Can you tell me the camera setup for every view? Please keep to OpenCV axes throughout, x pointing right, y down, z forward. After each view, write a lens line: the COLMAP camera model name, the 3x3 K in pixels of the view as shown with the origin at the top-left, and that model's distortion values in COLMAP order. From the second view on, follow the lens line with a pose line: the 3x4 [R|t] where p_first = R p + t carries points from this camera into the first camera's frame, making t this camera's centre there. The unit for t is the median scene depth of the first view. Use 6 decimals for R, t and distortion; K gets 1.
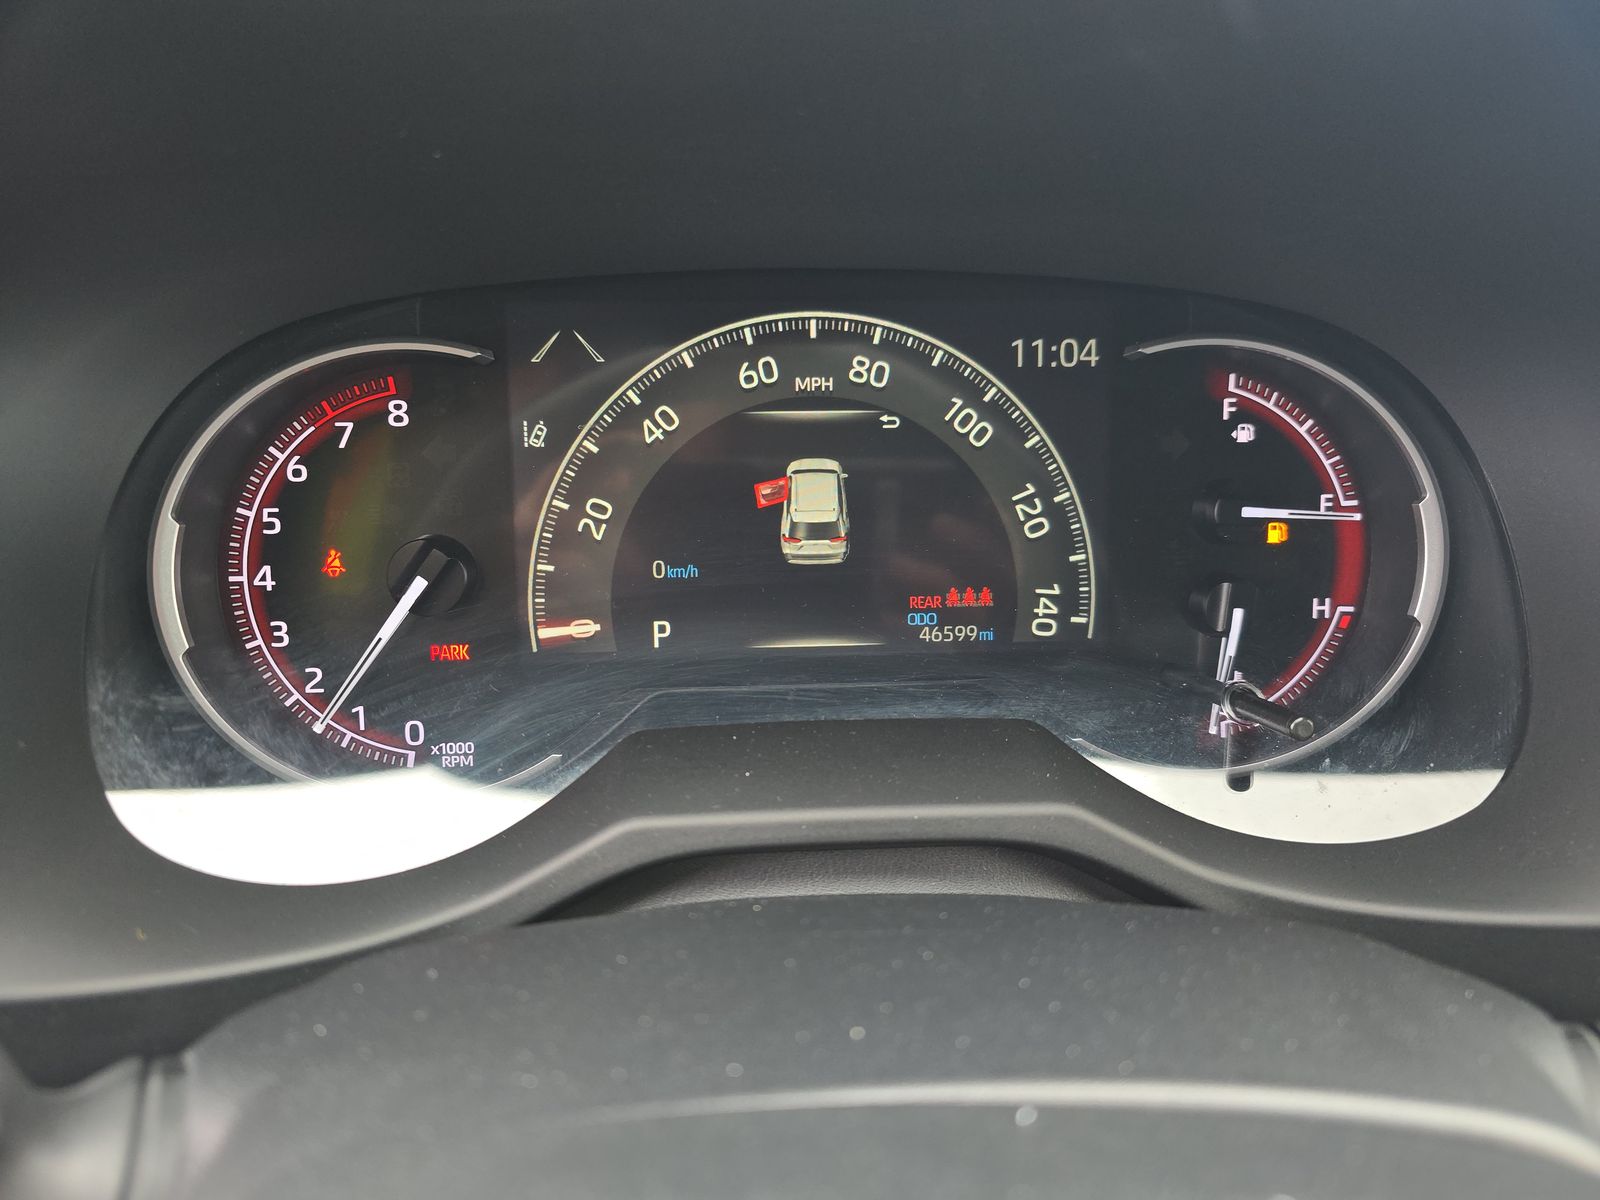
lens RADIAL K [[1069.7, 0, 798.3], [0, 1069.7, 593.9], [0, 0, 1]] dist [-0.000941, -0.002794]
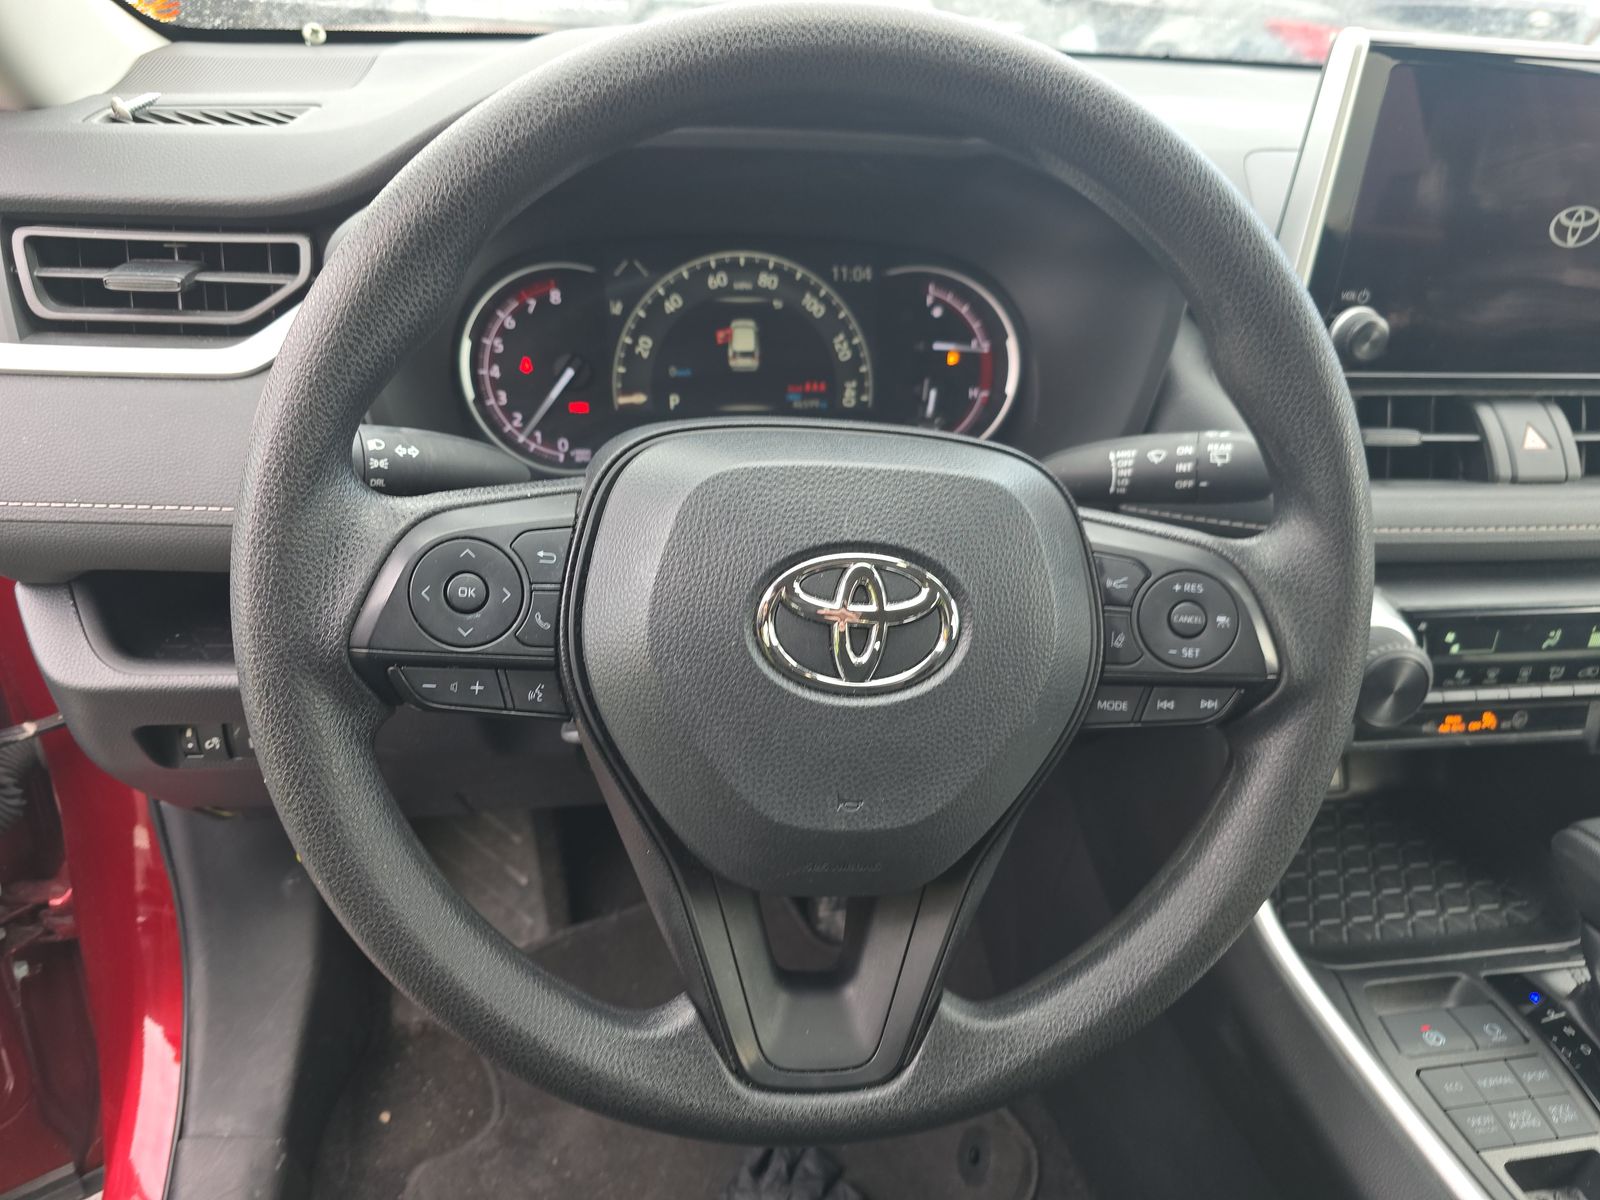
lens RADIAL K [[1069.7, 0, 799.8], [0, 1069.7, 606.3], [0, 0, 1]] dist [-0.000941, -0.002794]
pose [[0.995770, -0.016307, 0.090421, -0.077612], [0.012340, 0.998944, 0.044258, 0.362882], [-0.091048, -0.042955, 0.994920, -1.220182]]
